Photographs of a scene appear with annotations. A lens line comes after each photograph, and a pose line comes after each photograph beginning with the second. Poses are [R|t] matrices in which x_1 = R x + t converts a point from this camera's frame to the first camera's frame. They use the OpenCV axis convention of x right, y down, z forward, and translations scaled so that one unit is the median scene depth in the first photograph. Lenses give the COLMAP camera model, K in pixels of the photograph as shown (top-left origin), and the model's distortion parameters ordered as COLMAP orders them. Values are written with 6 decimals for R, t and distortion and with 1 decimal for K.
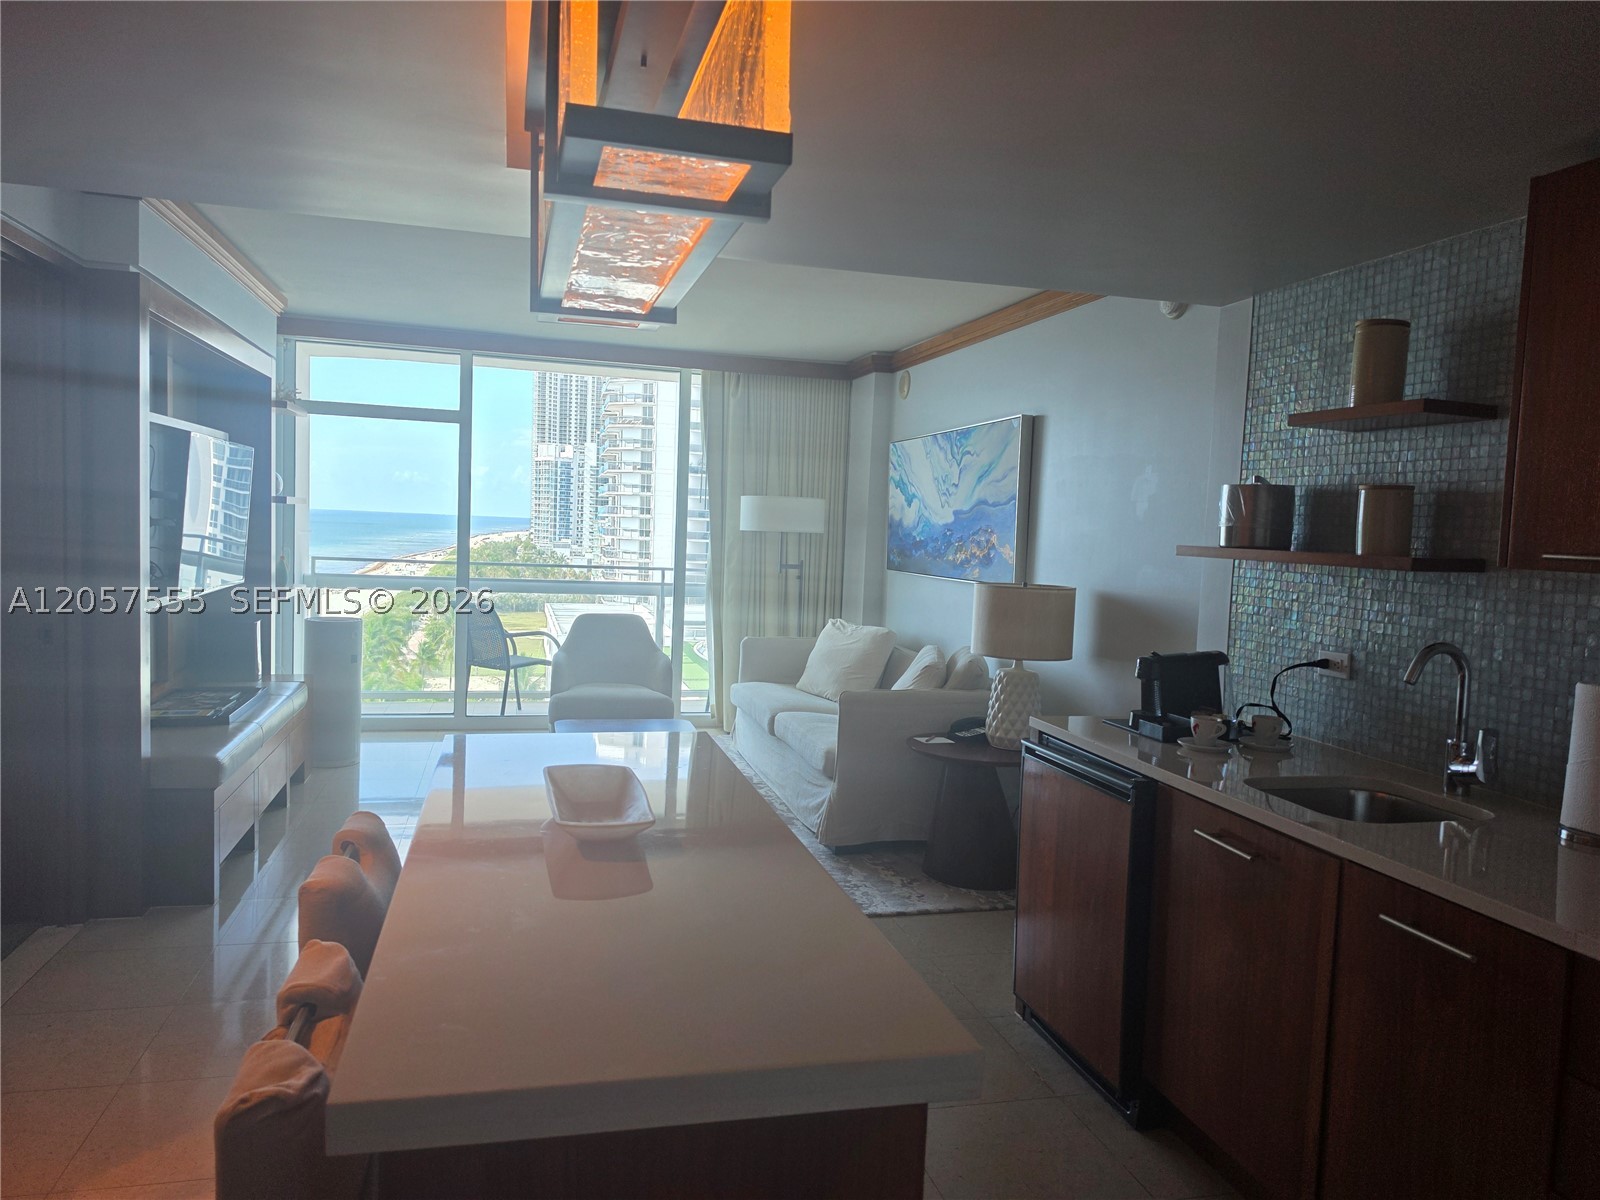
lens RADIAL K [[1102.0, 0, 794.1], [0, 1102.0, 597.9], [0, 0, 1]] dist [0.122265, -0.193432]
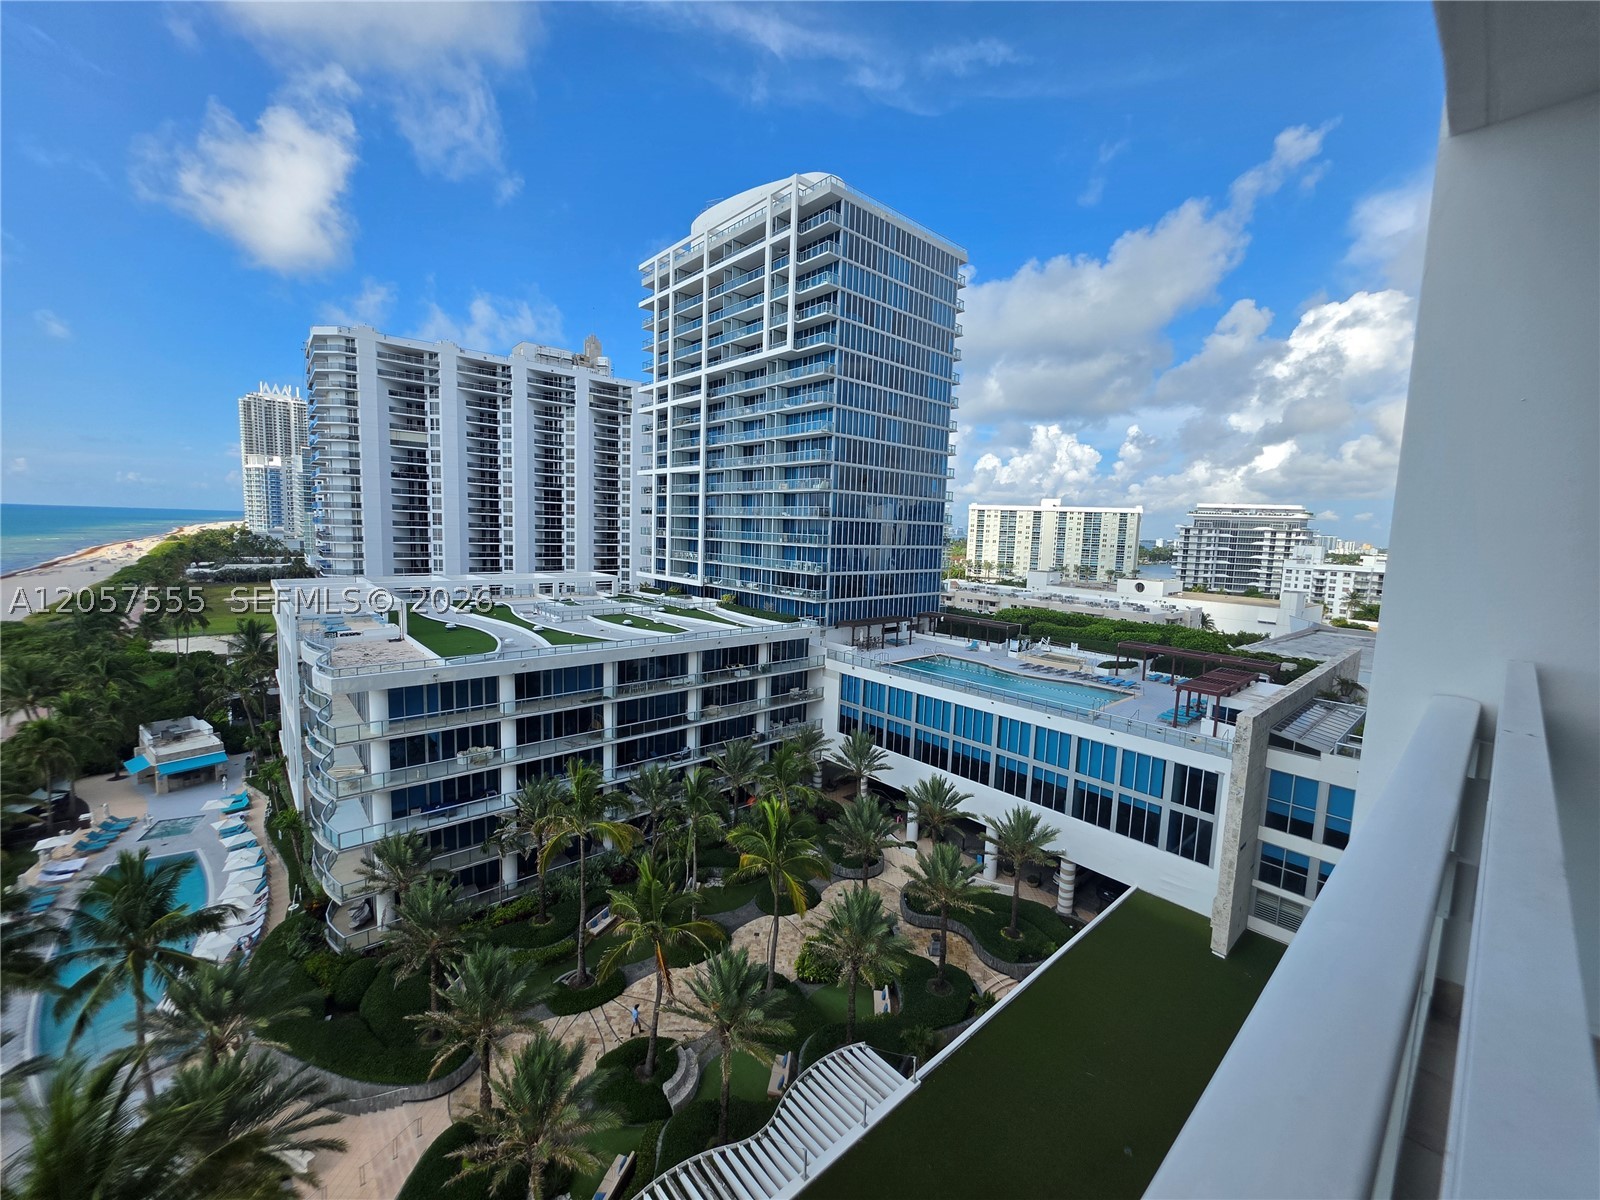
lens RADIAL K [[641.4, 0, 796.4], [0, 641.4, 592.7], [0, 0, 1]] dist [-0.004508, 0.000568]
pose [[0.888573, -0.056952, 0.455186, -0.368888], [0.031907, 0.997533, 0.062523, -0.085503], [-0.457624, -0.041032, 0.888199, 1.216314]]
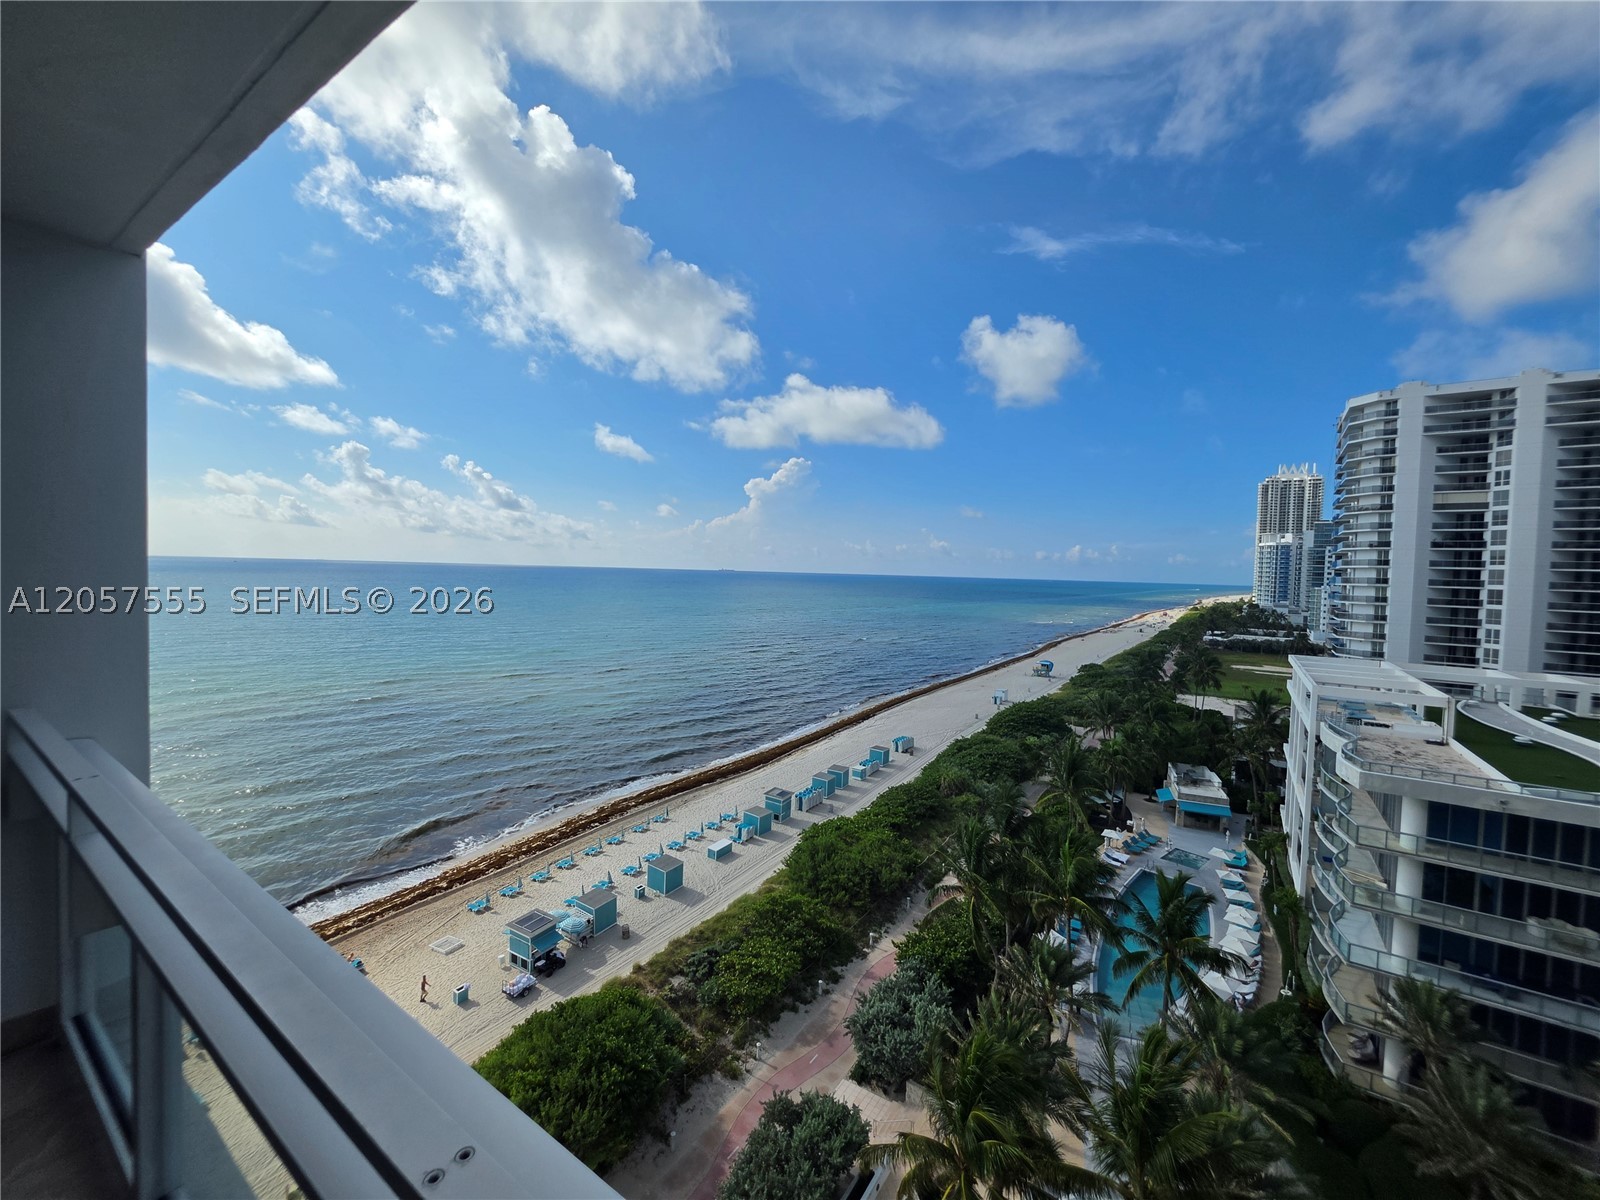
lens RADIAL K [[642.5, 0, 794.7], [0, 642.5, 591.9], [0, 0, 1]] dist [-0.005458, 0.000117]
pose [[0.659816, 0.003887, -0.751417, -0.599257], [-0.050802, 0.997929, -0.039447, -0.119240], [0.749708, 0.064202, 0.658647, 1.109110]]
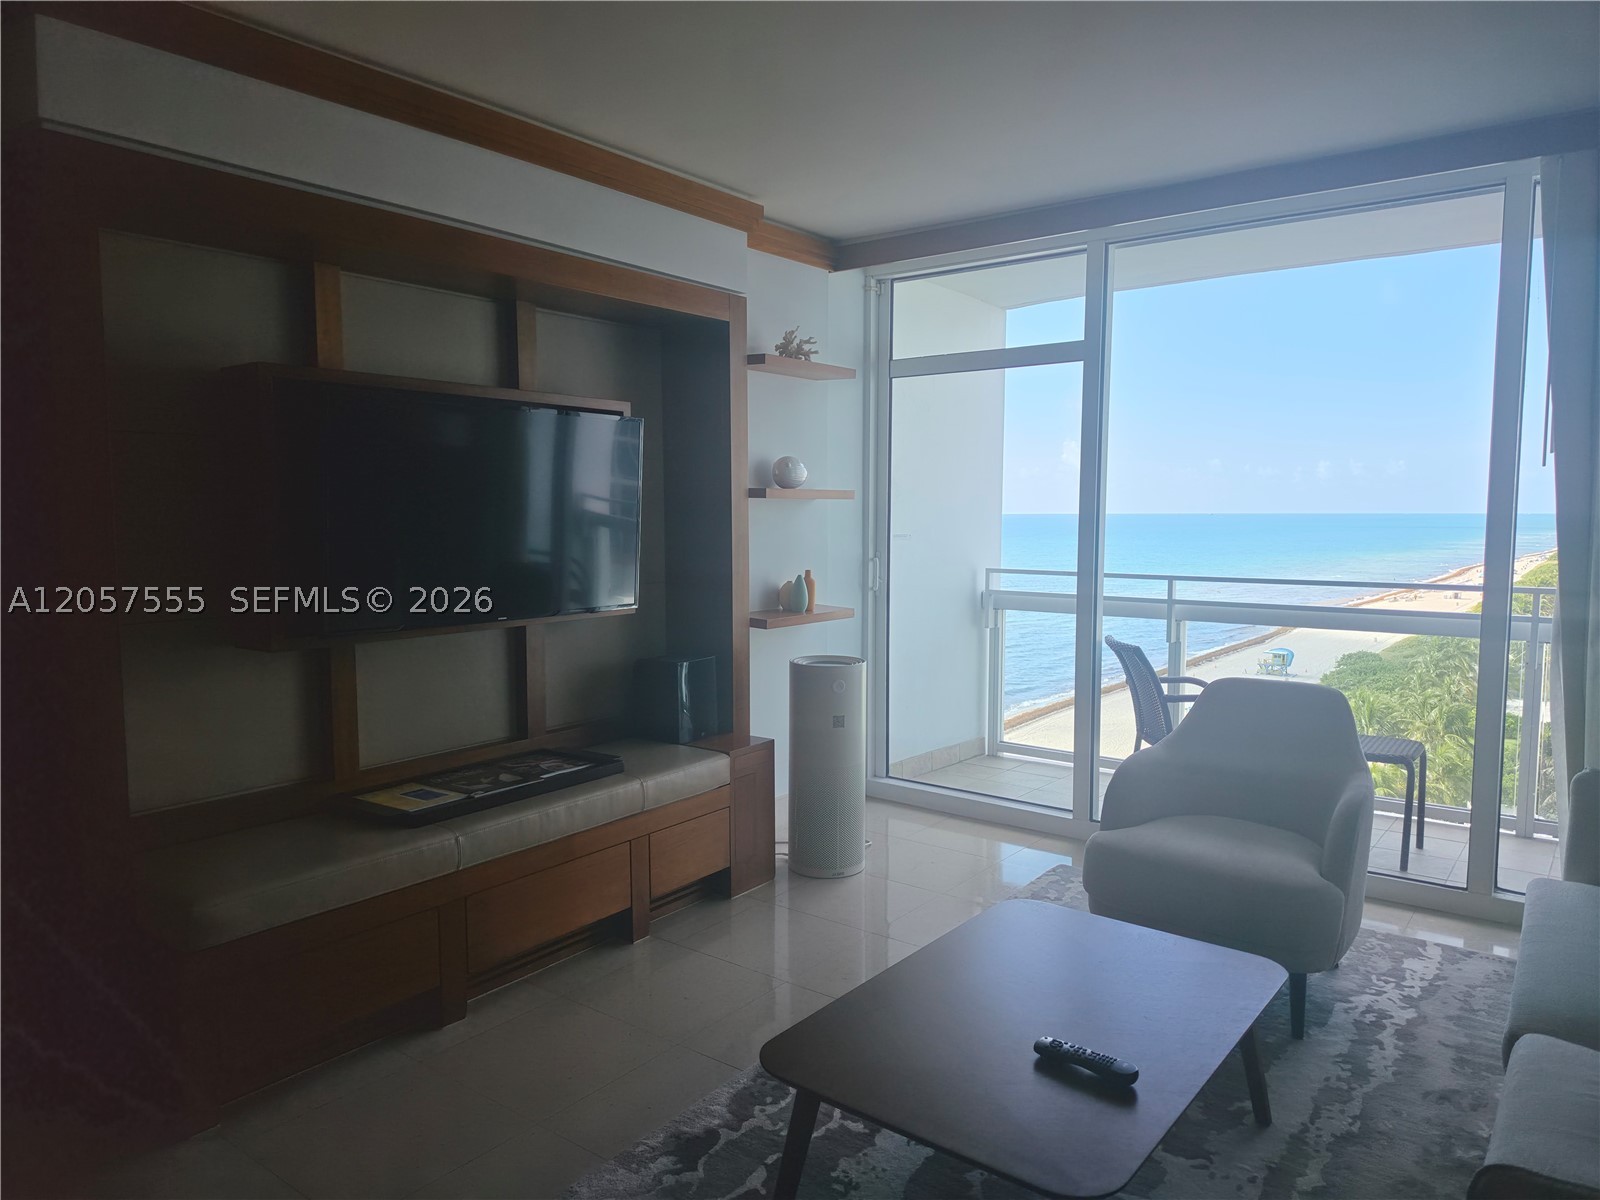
lens RADIAL K [[1080.5, 0, 798.5], [0, 1080.5, 604.3], [0, 0, 1]] dist [0.056167, -0.052396]
pose [[0.618146, 0.028414, -0.785549, 0.093073], [-0.027454, 0.999517, 0.014551, -0.023215], [0.785584, 0.012572, 0.618628, 0.517932]]
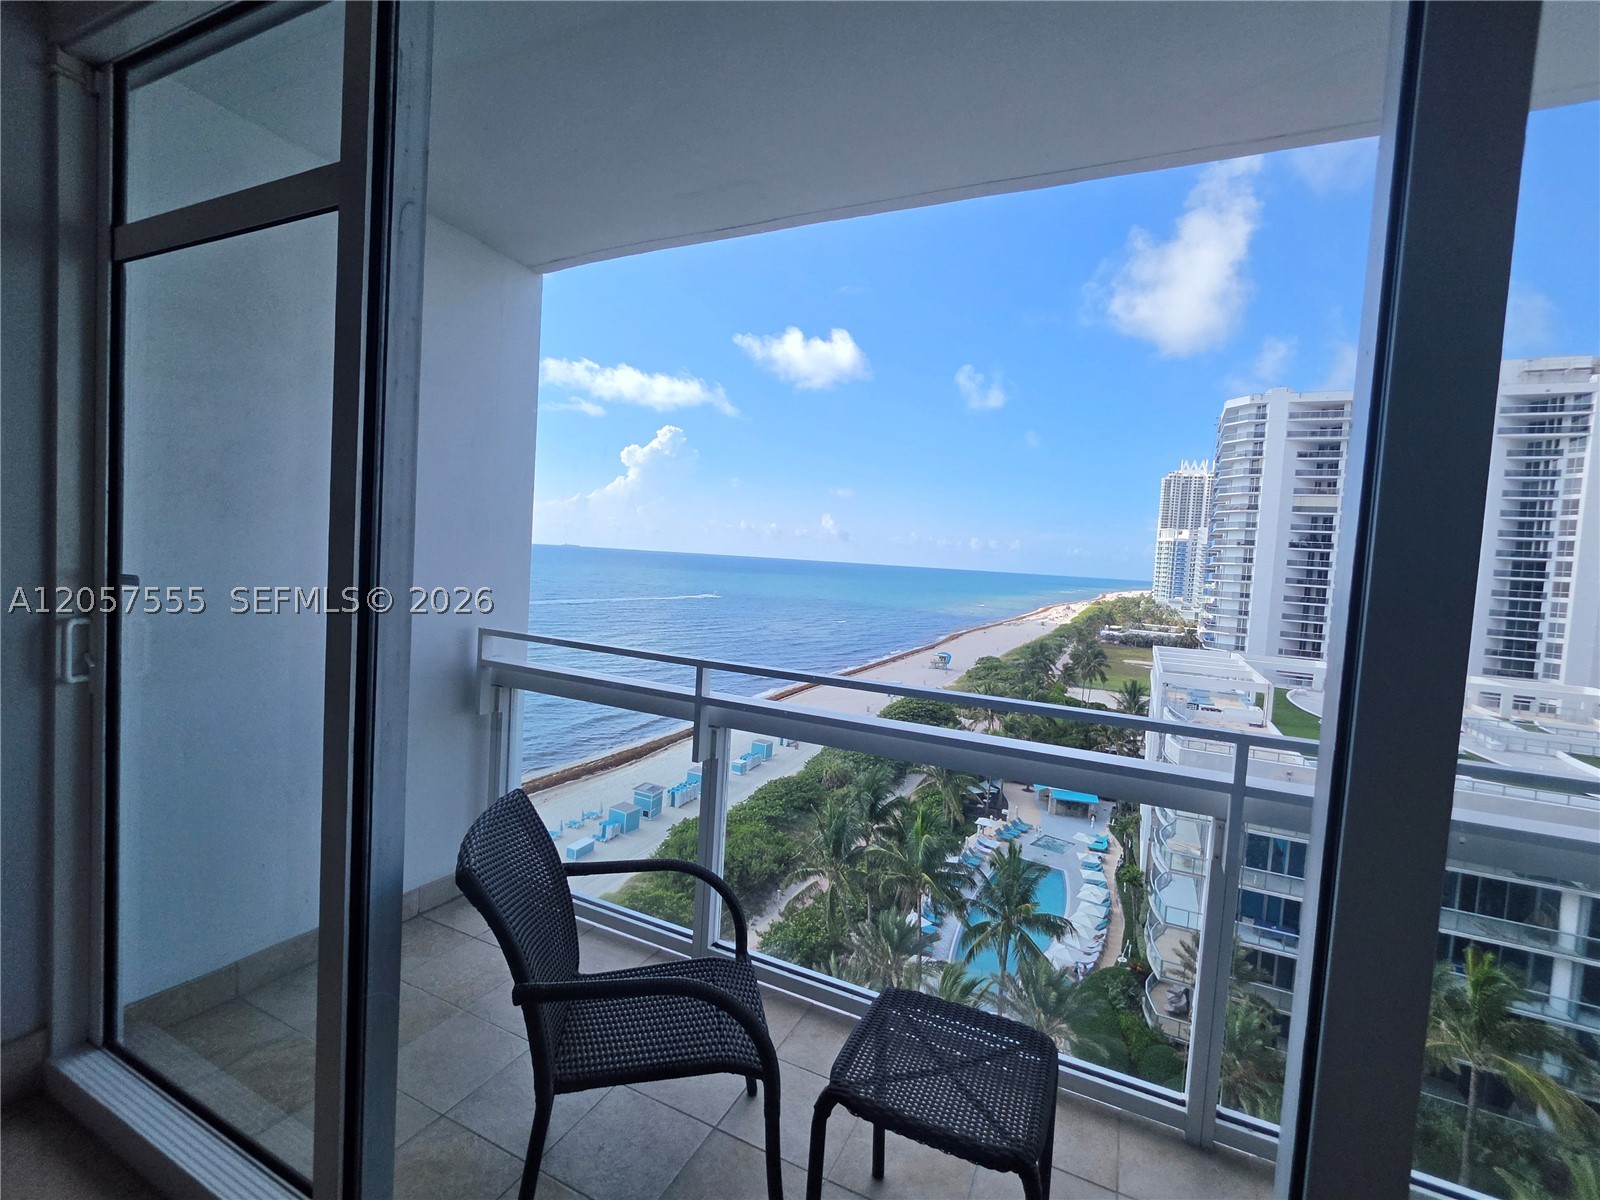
lens RADIAL K [[713.0, 0, 794.7], [0, 713.0, 592.6], [0, 0, 1]] dist [-0.004617, 0.000191]
pose [[0.764701, 0.038812, -0.643215, -0.115378], [-0.072545, 0.997024, -0.026086, -0.067309], [0.640289, 0.066610, 0.765241, 0.994166]]
